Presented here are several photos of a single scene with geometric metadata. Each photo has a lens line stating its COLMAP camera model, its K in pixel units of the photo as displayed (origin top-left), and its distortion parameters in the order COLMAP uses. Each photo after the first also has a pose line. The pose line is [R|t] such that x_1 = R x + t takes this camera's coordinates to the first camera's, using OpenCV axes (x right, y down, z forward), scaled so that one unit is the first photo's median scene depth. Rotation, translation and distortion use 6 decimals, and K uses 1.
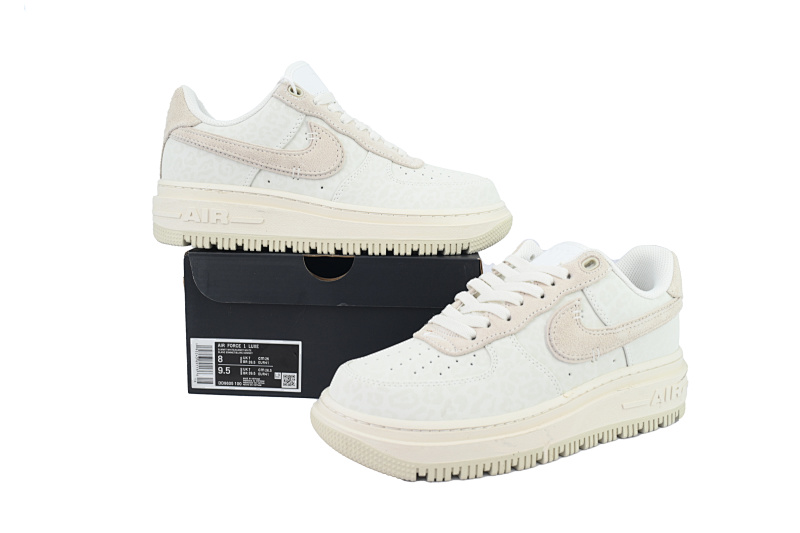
lens RADIAL K [[686.4, 0, 400.0], [0, 686.4, 266.5], [0, 0, 1]] dist [-0.003647, 0.000328]
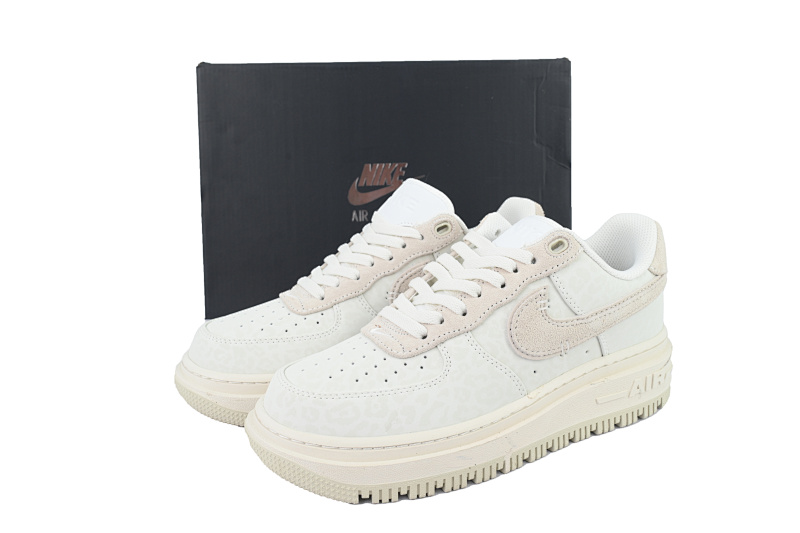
lens RADIAL K [[686.4, 0, 400.0], [0, 686.4, 266.5], [0, 0, 1]] dist [-0.003647, 0.000328]
pose [[0.999379, -0.032468, -0.013697, 0.089885], [0.033762, 0.993547, 0.108276, -0.081021], [0.010094, -0.108671, 0.994027, 0.131265]]
